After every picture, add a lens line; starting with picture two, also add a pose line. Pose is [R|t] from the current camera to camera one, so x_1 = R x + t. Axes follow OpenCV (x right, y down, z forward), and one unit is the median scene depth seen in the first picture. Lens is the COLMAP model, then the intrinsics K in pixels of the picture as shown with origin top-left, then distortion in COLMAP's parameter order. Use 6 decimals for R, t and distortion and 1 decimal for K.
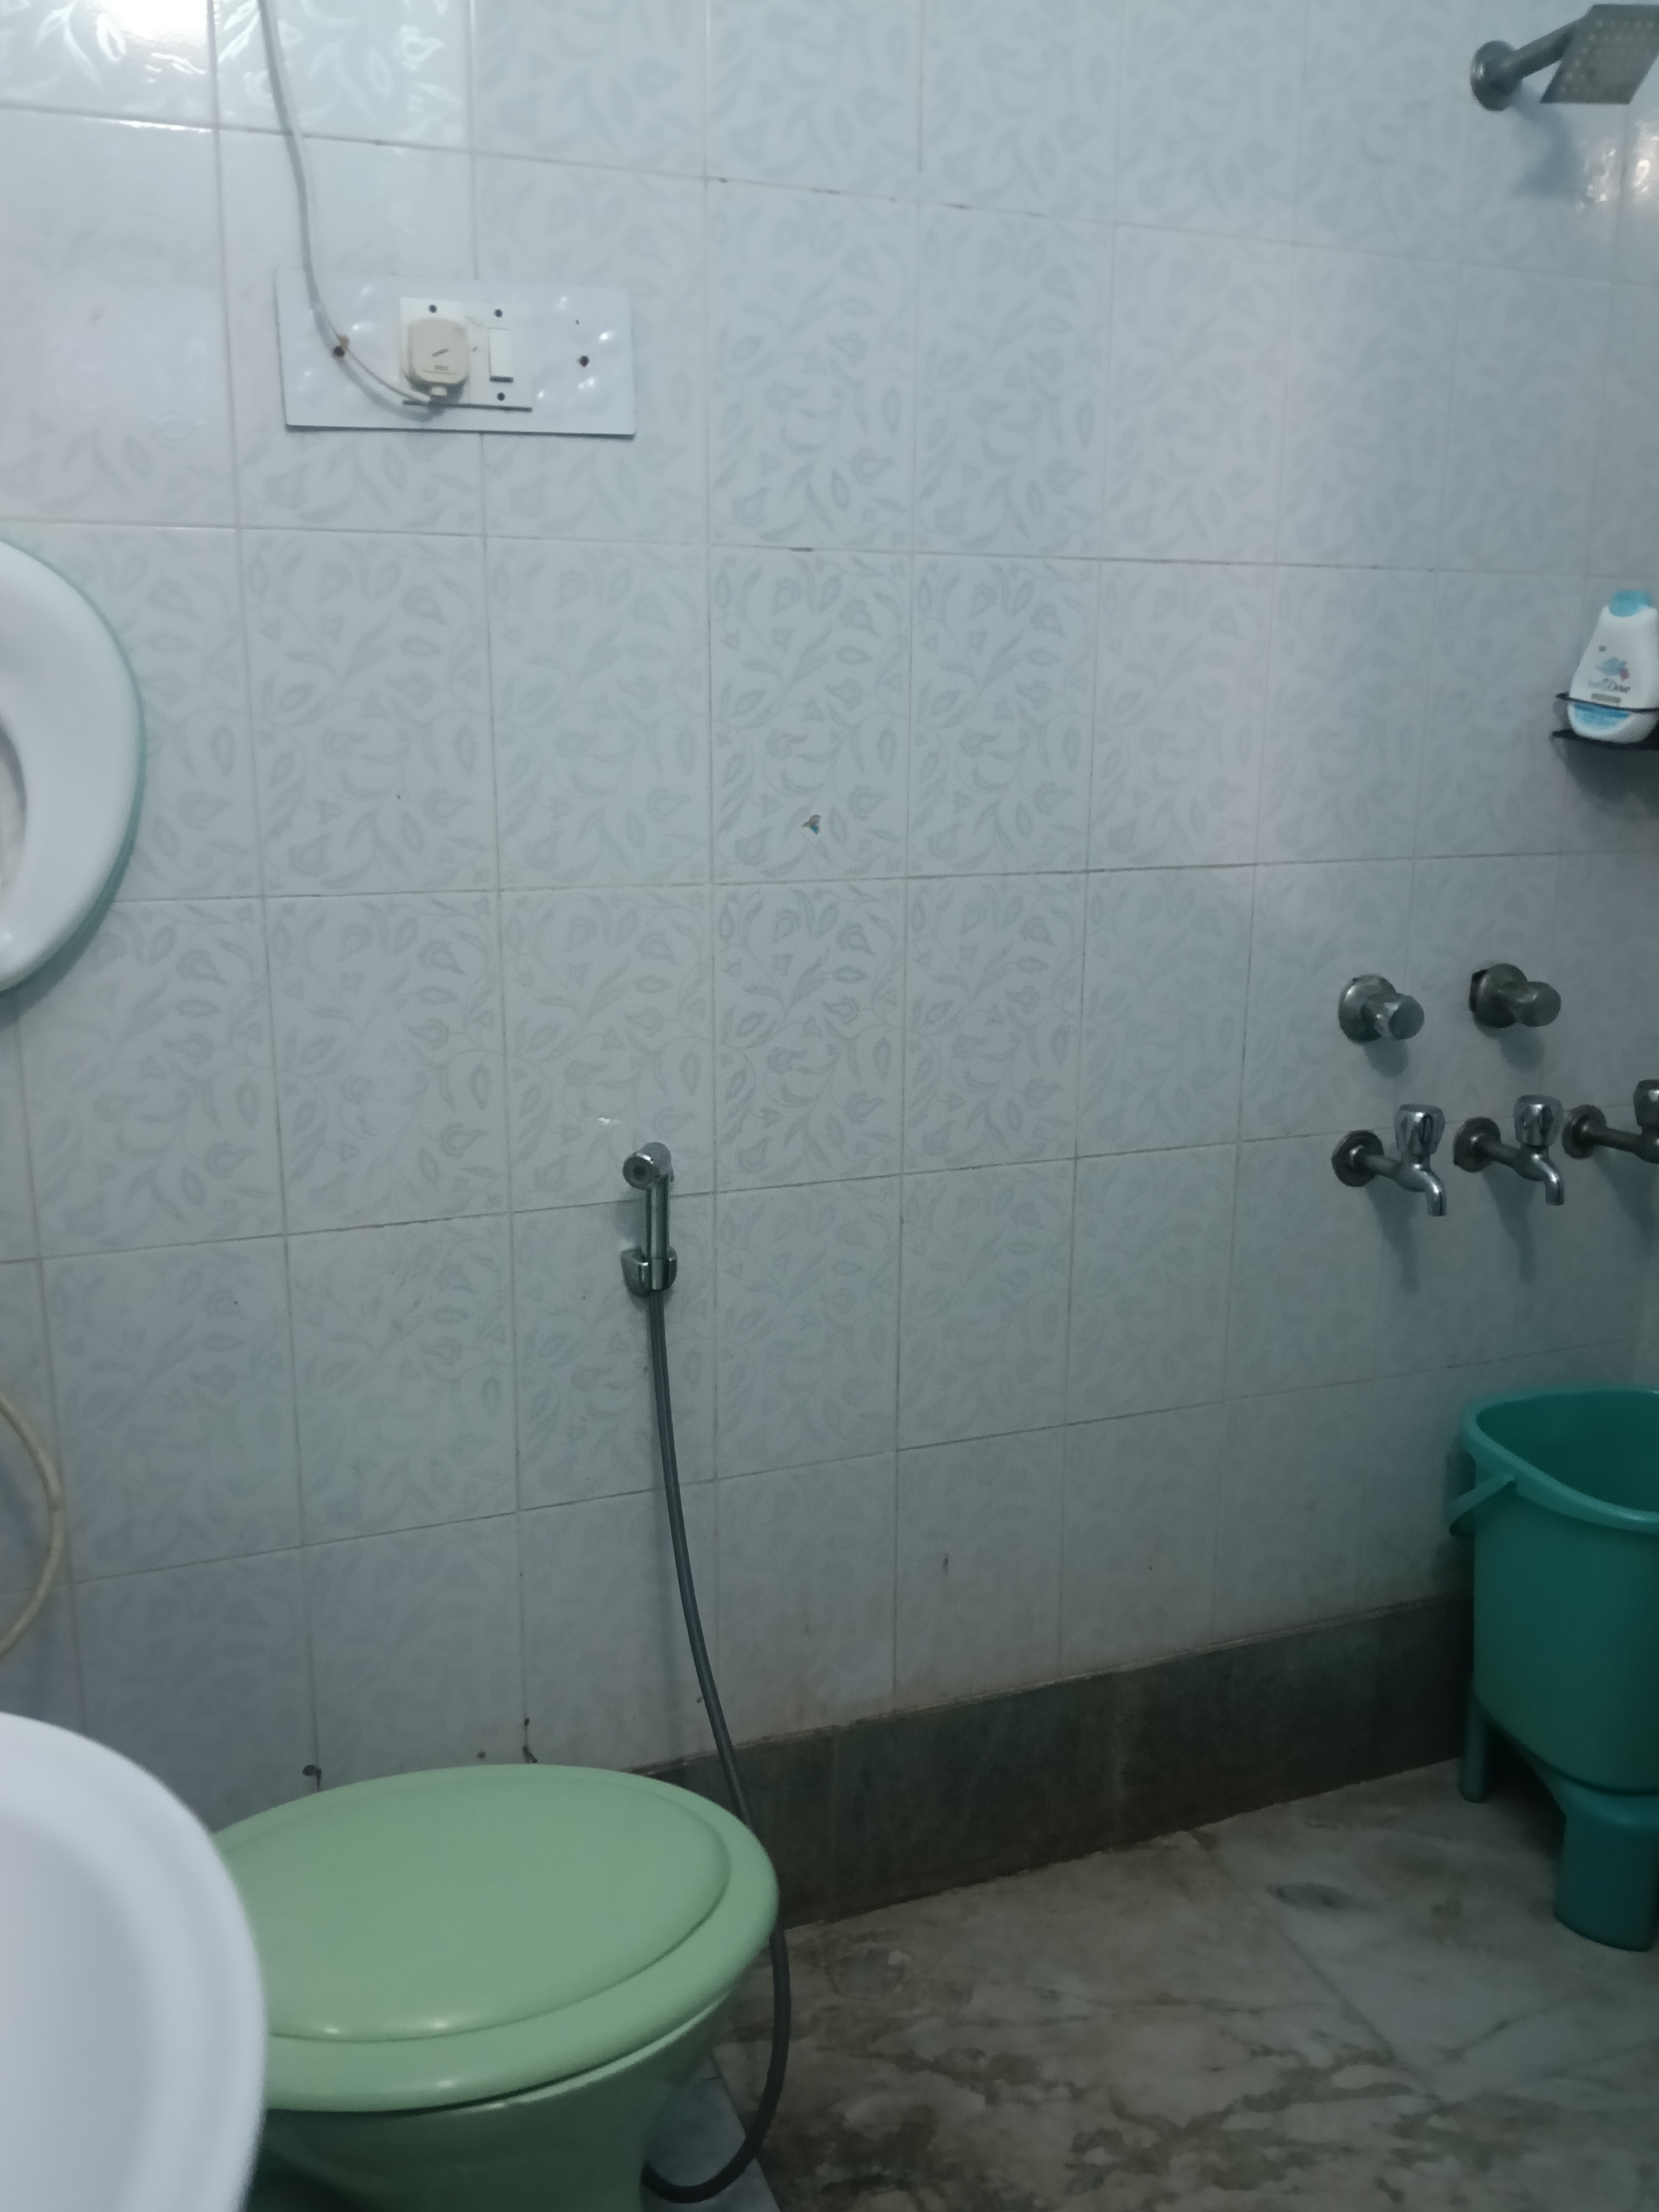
lens RADIAL K [[1860.9, 0, 856.2], [0, 1860.9, 1142.6], [0, 0, 1]] dist [0.074912, -0.166651]
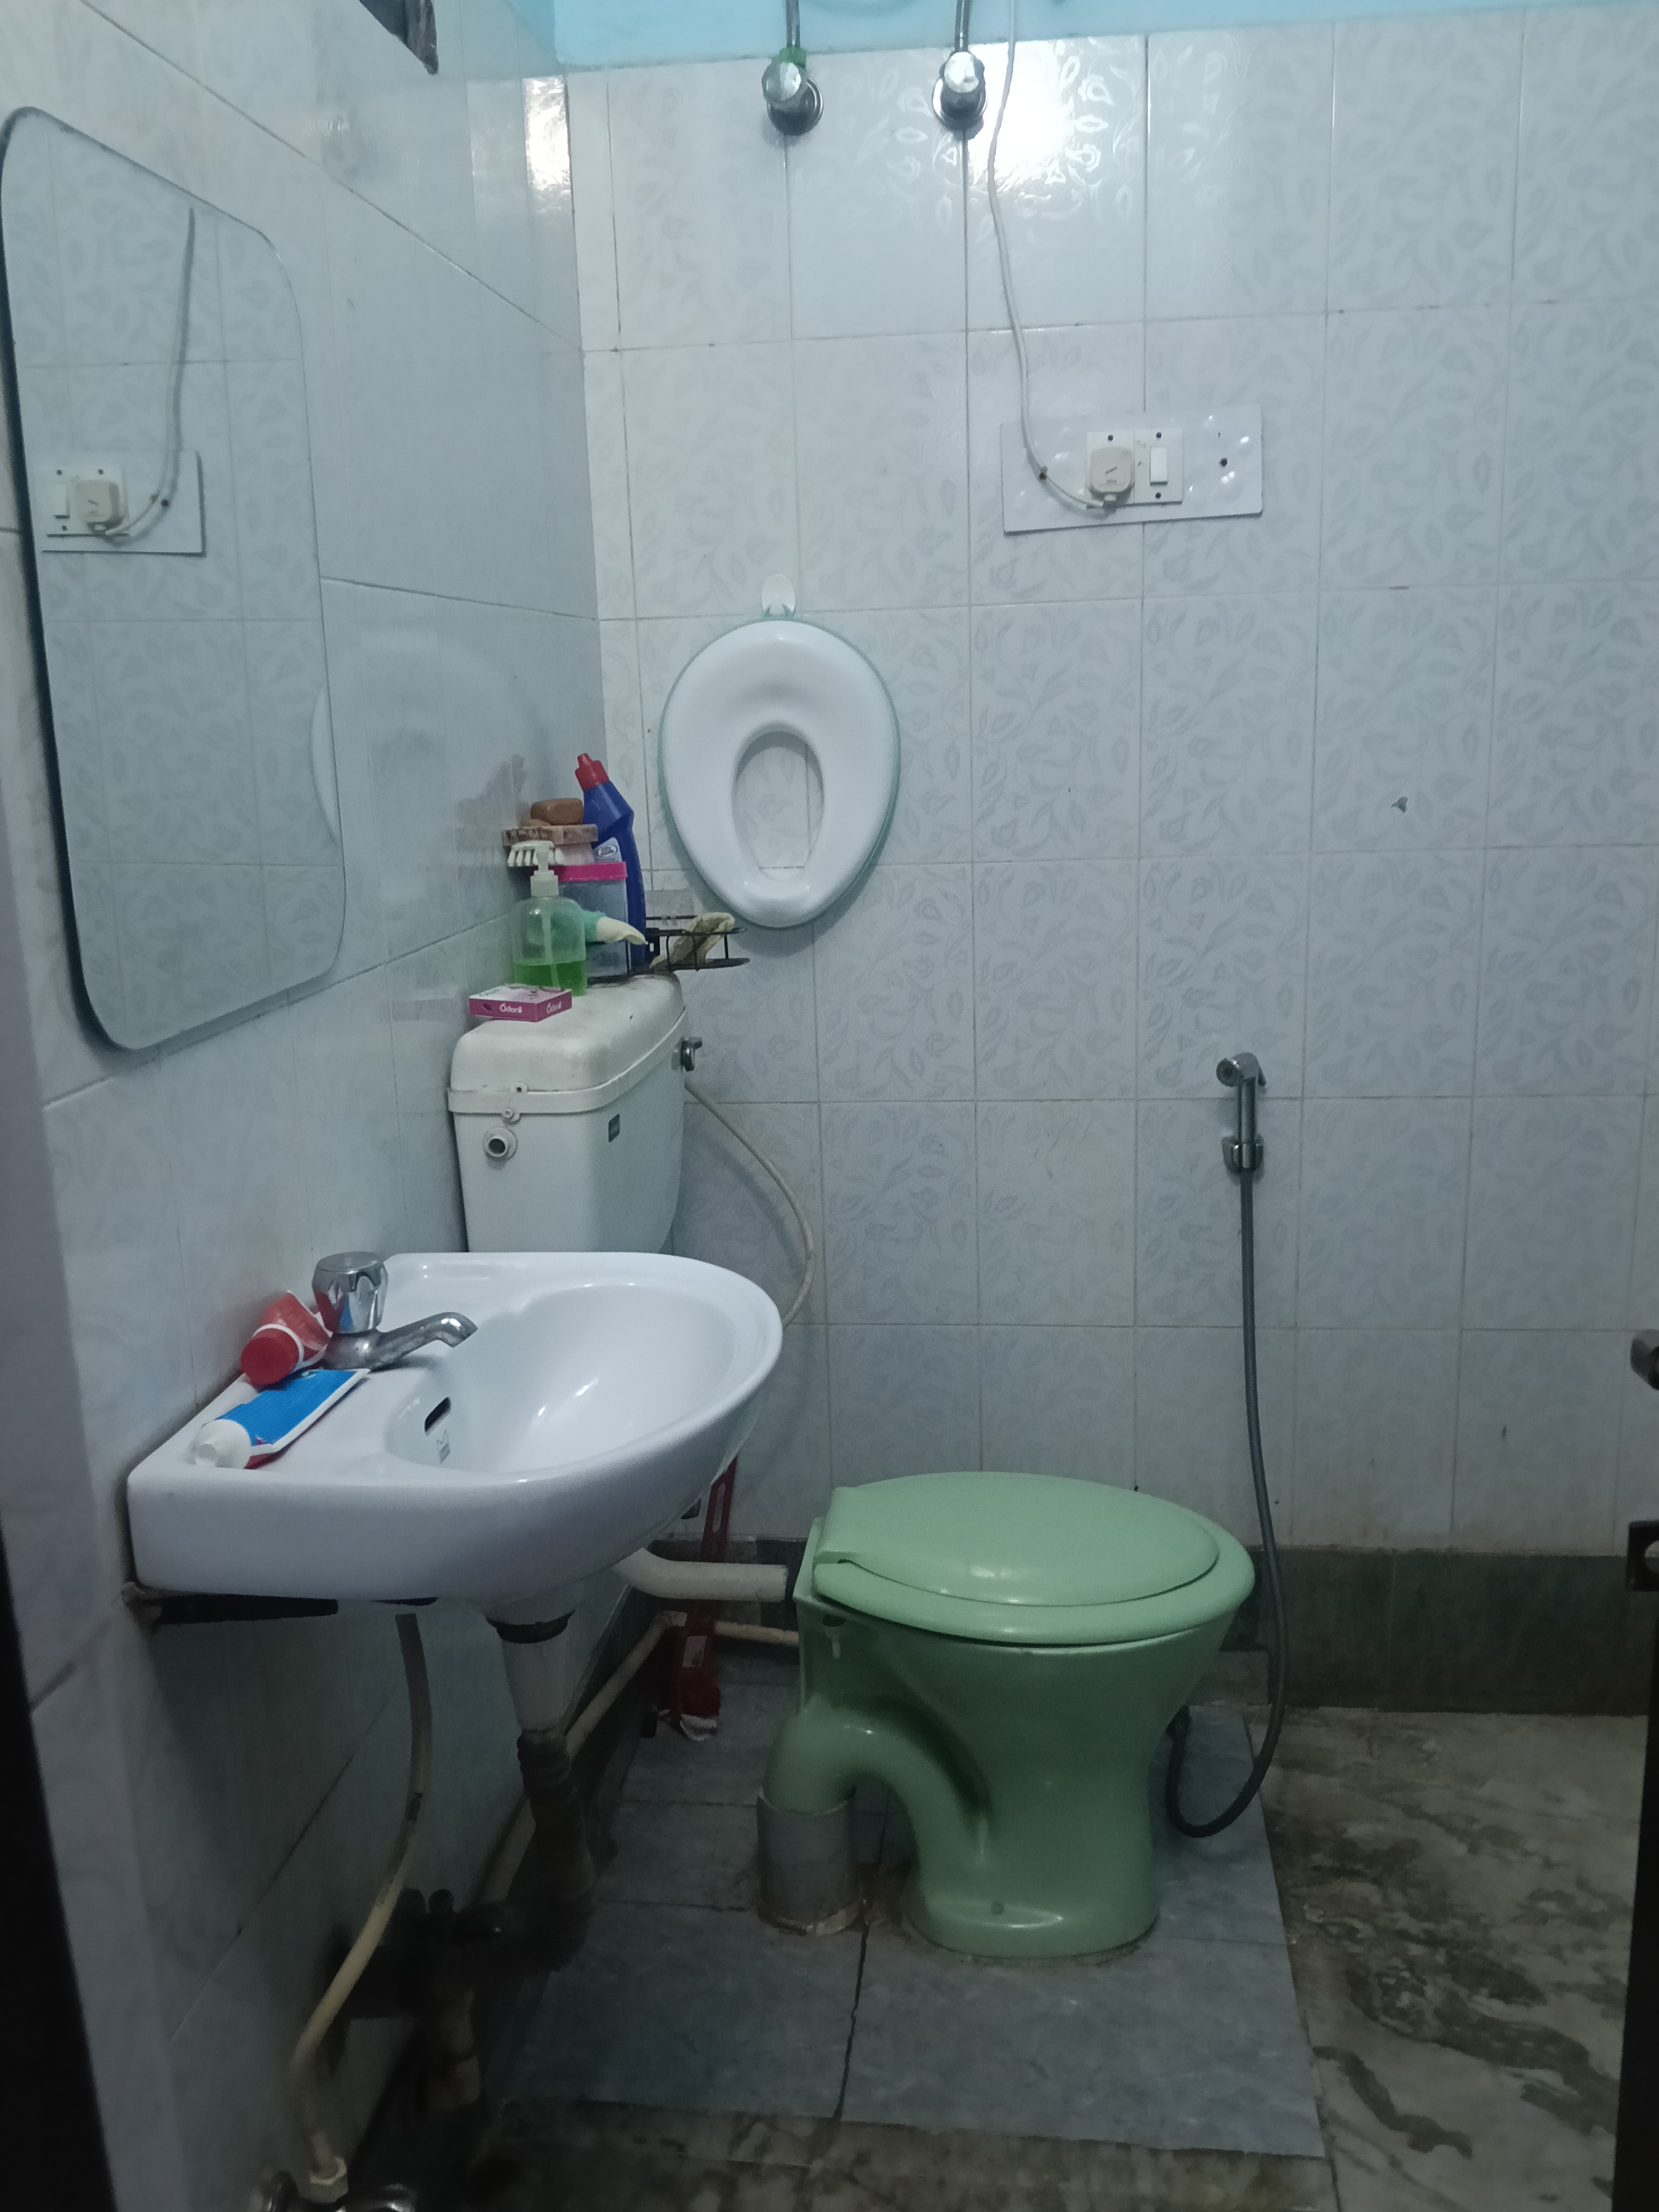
lens RADIAL K [[1860.9, 0, 821.8], [0, 1860.9, 1175.4], [0, 0, 1]] dist [0.074912, -0.166651]
pose [[0.888194, 0.088041, -0.450954, 0.223513], [-0.069752, 0.995931, 0.057055, 0.031372], [0.454143, -0.019221, 0.890722, -0.300507]]
